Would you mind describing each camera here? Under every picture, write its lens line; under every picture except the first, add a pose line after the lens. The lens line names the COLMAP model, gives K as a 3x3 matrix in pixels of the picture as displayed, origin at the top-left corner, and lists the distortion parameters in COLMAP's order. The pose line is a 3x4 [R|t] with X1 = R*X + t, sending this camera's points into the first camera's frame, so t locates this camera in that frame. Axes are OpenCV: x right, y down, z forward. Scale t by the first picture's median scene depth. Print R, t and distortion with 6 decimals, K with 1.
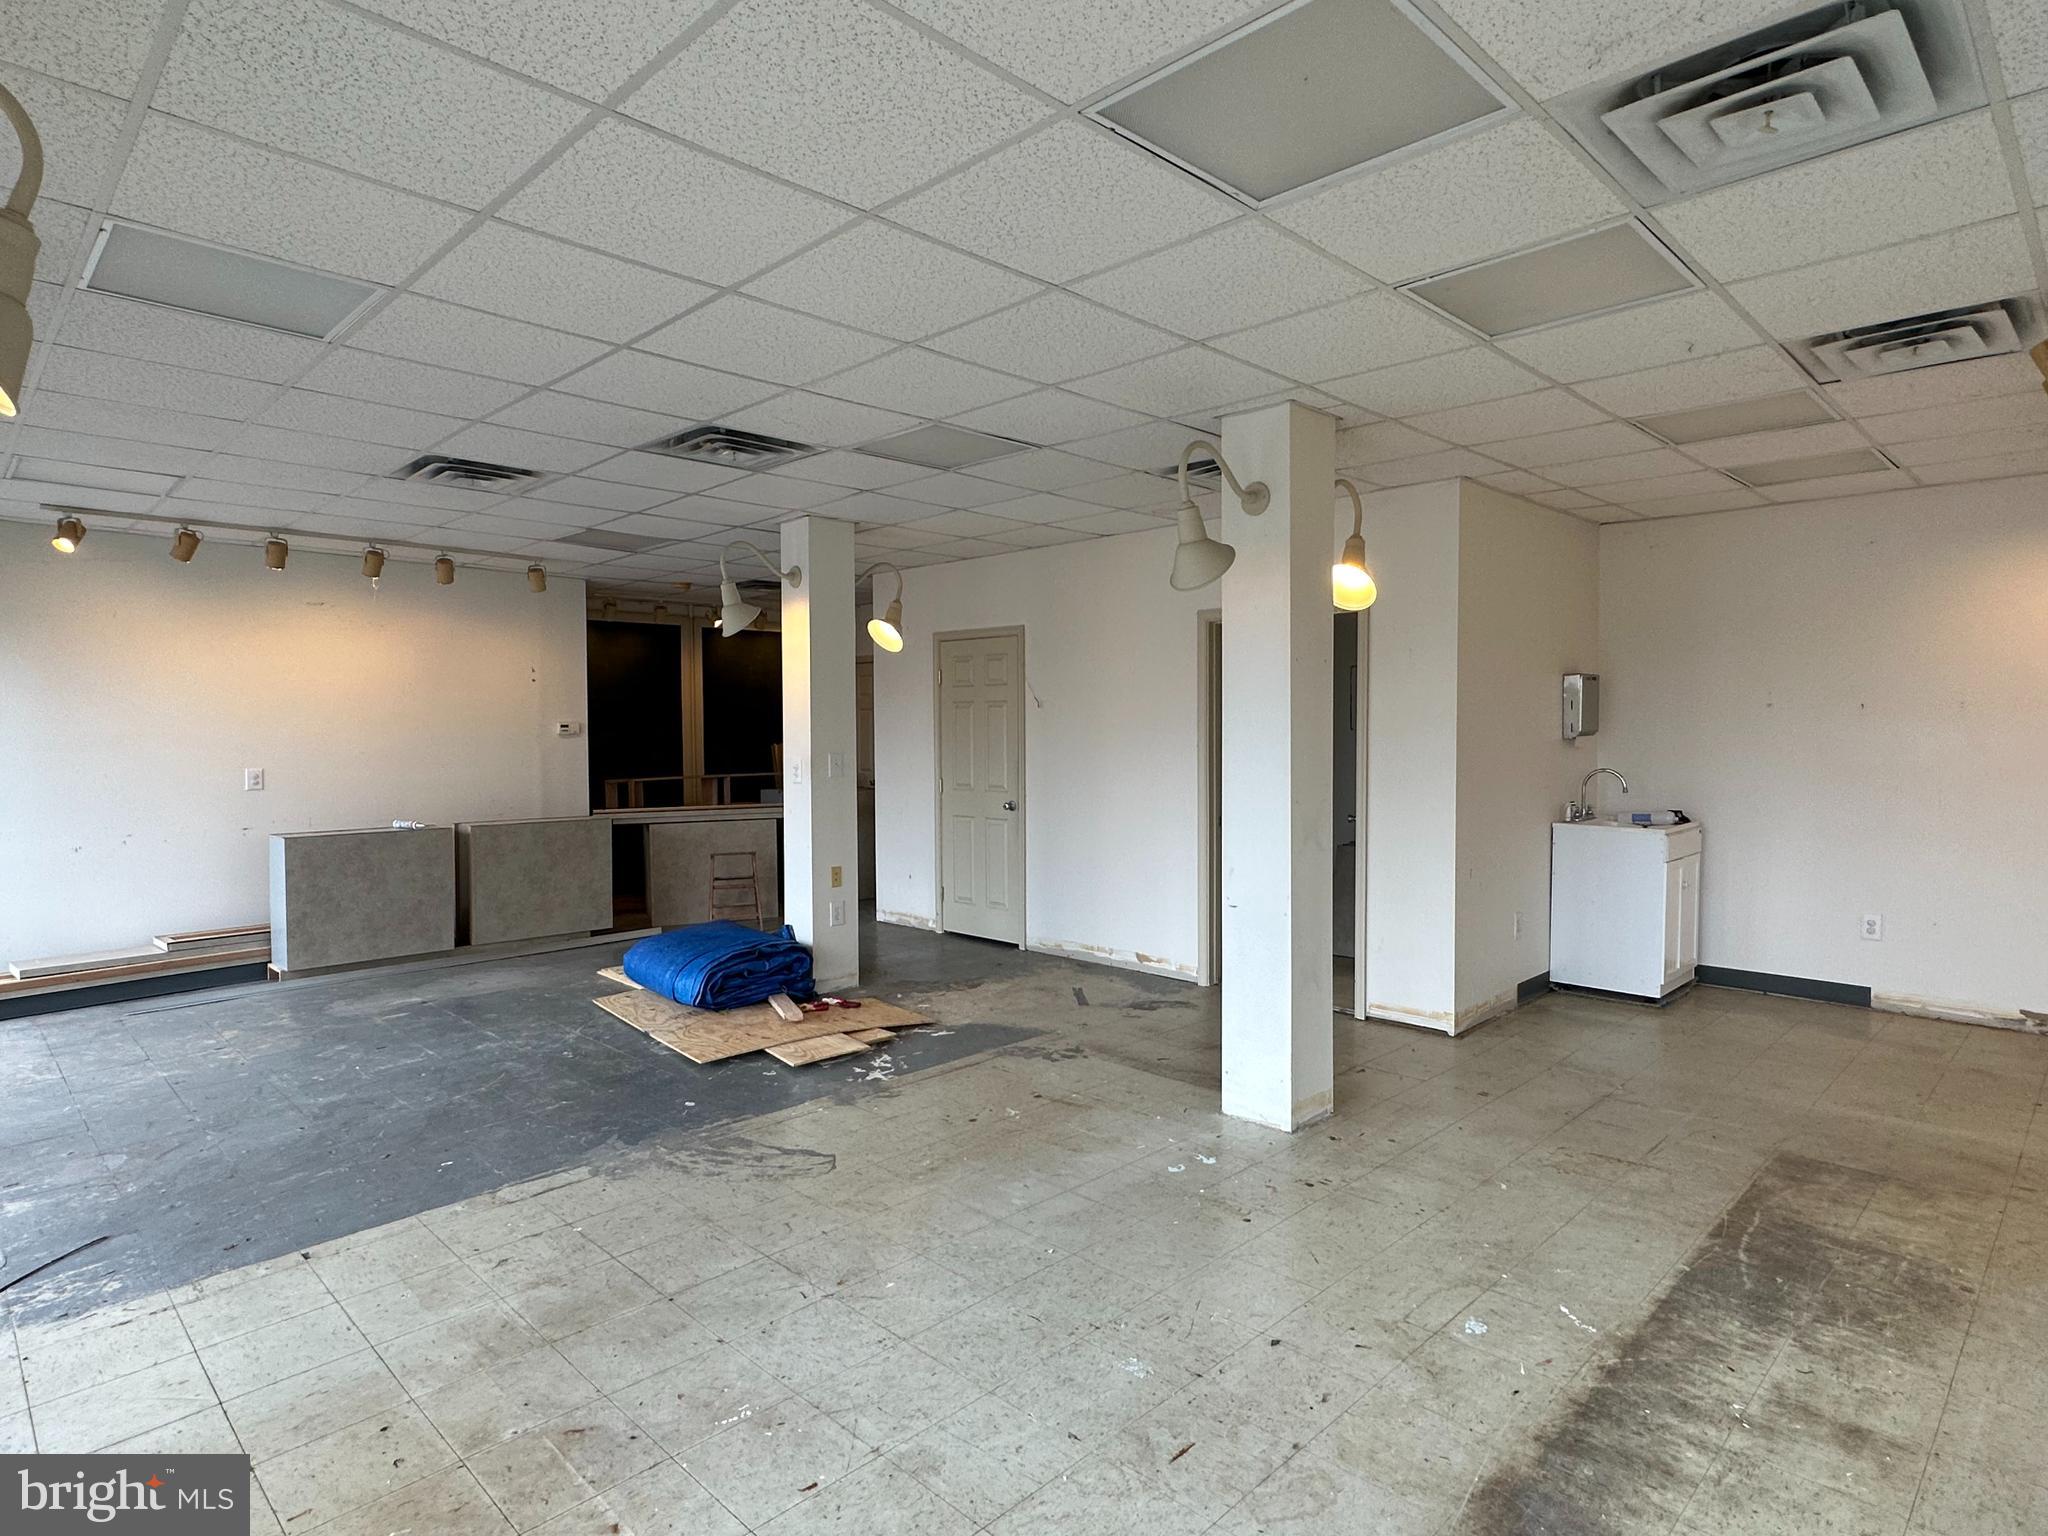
lens RADIAL K [[1130.2, 0, 1022.9], [0, 1130.2, 762.9], [0, 0, 1]] dist [-0.004306, 0.000429]
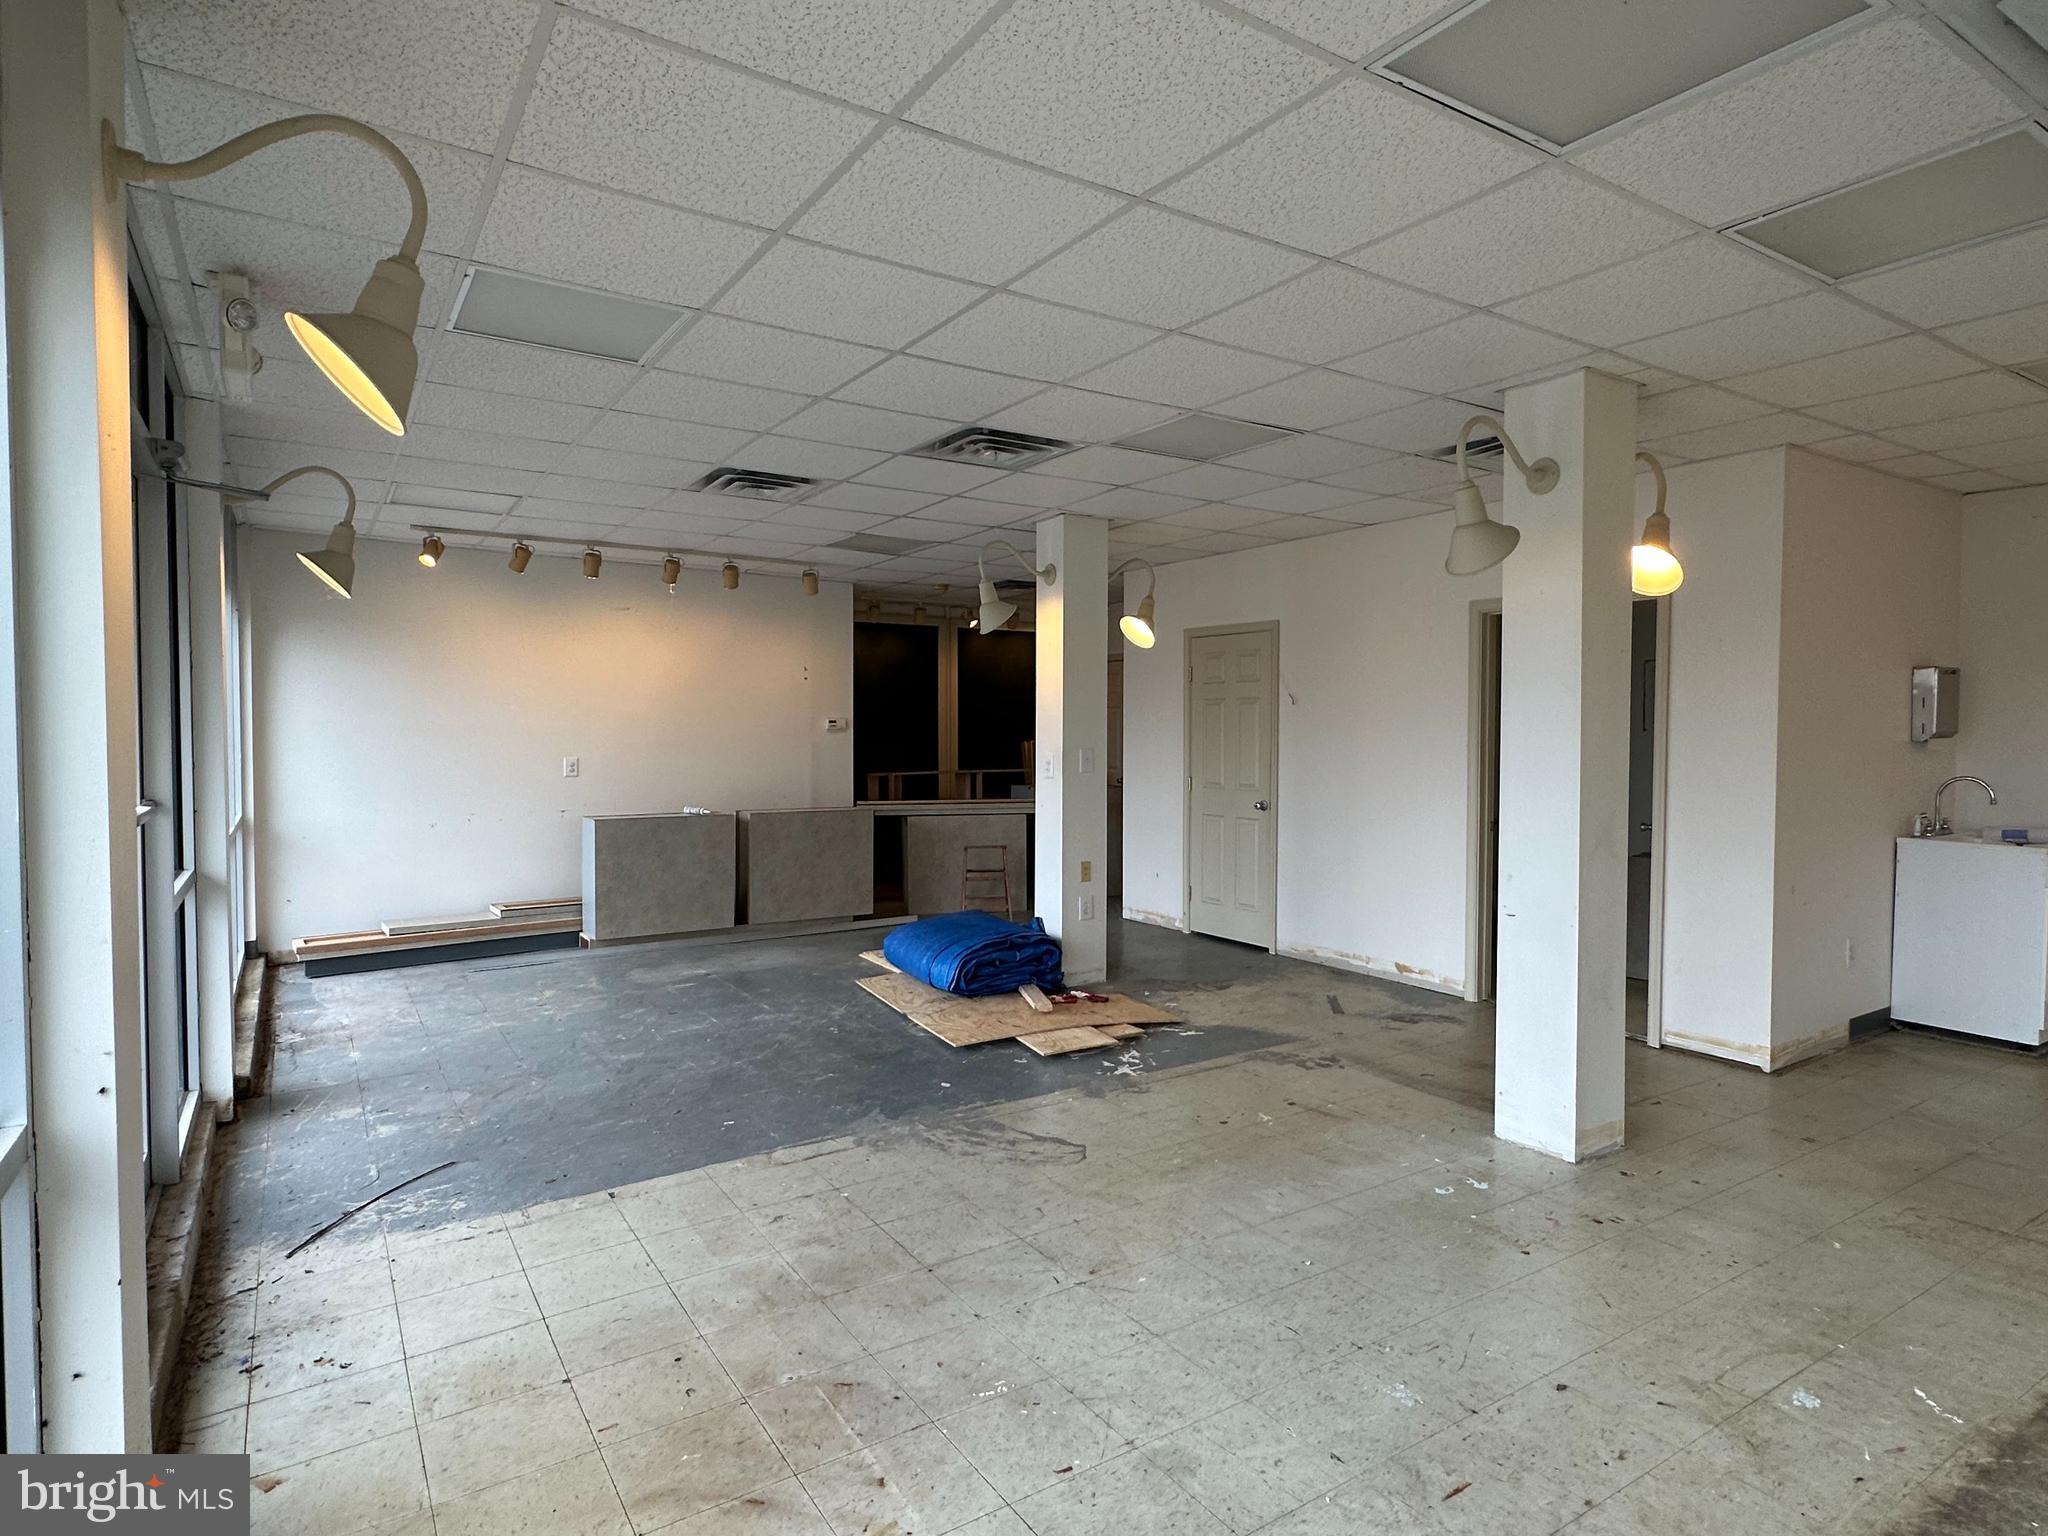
lens RADIAL K [[1130.2, 0, 1020.7], [0, 1130.2, 761.9], [0, 0, 1]] dist [-0.004306, 0.000429]
pose [[0.976748, 0.012935, -0.213999, -0.013412], [-0.013424, 0.999910, -0.000832, 0.008443], [0.213969, 0.003685, 0.976834, 0.005038]]
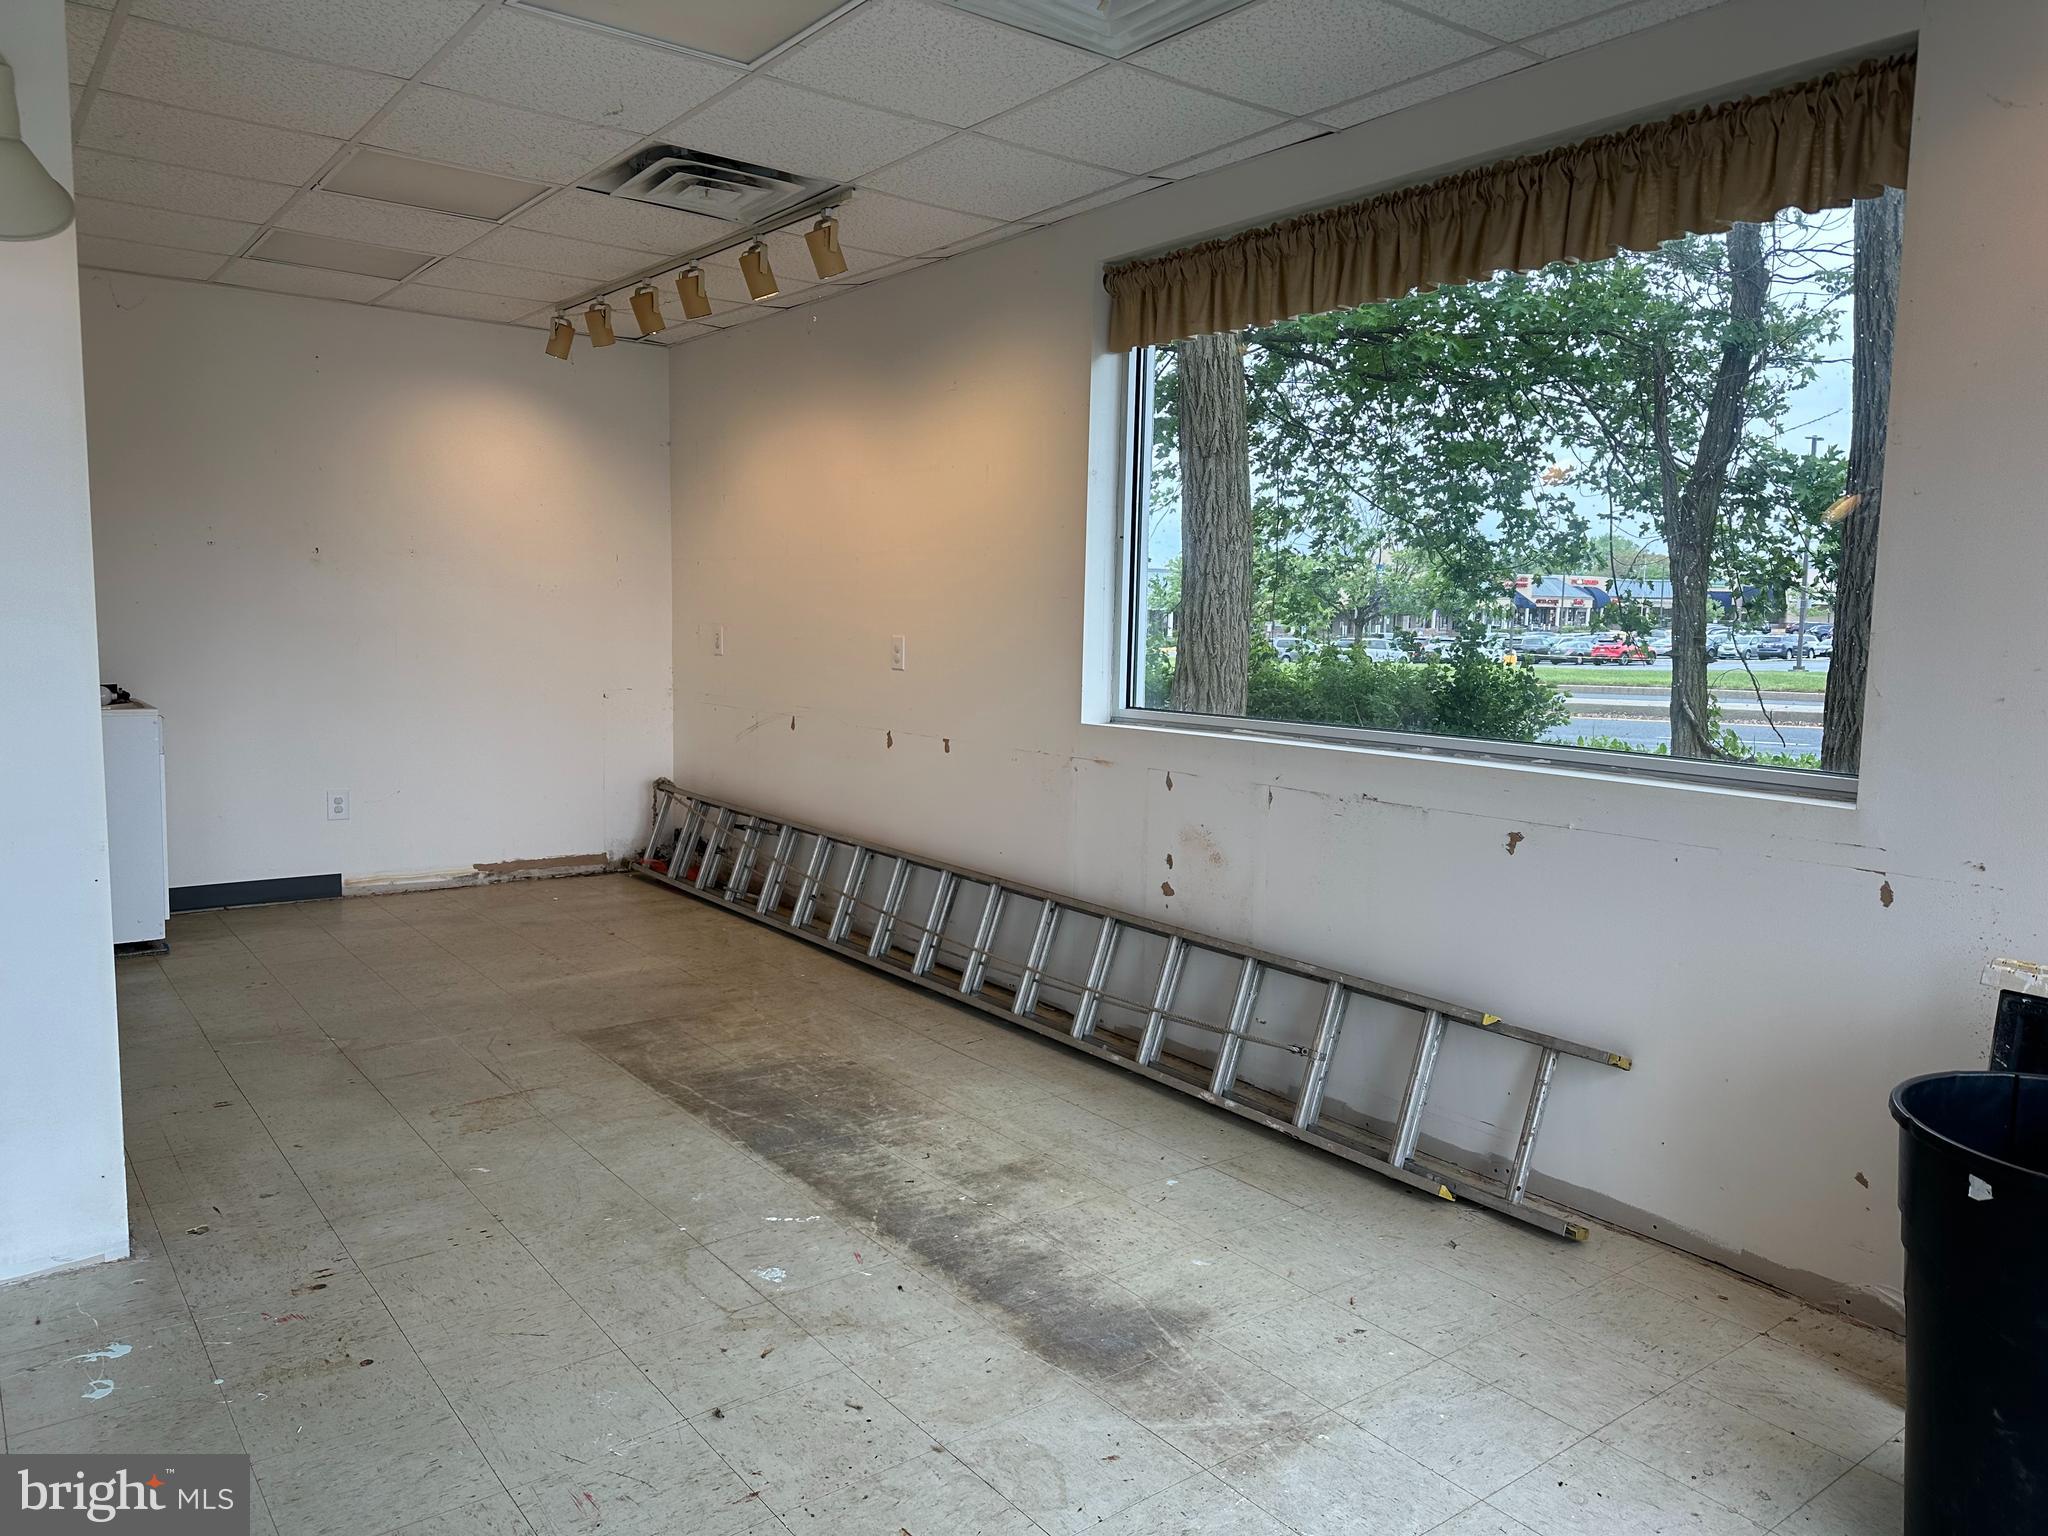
lens RADIAL K [[1435.8, 0, 1022.2], [0, 1435.8, 754.8], [0, 0, 1]] dist [0.055798, -0.038878]
pose [[0.122013, -0.094526, 0.988017, -0.493951], [0.015663, 0.995514, 0.093309, 0.015903], [-0.992405, 0.004090, 0.122947, 0.561369]]
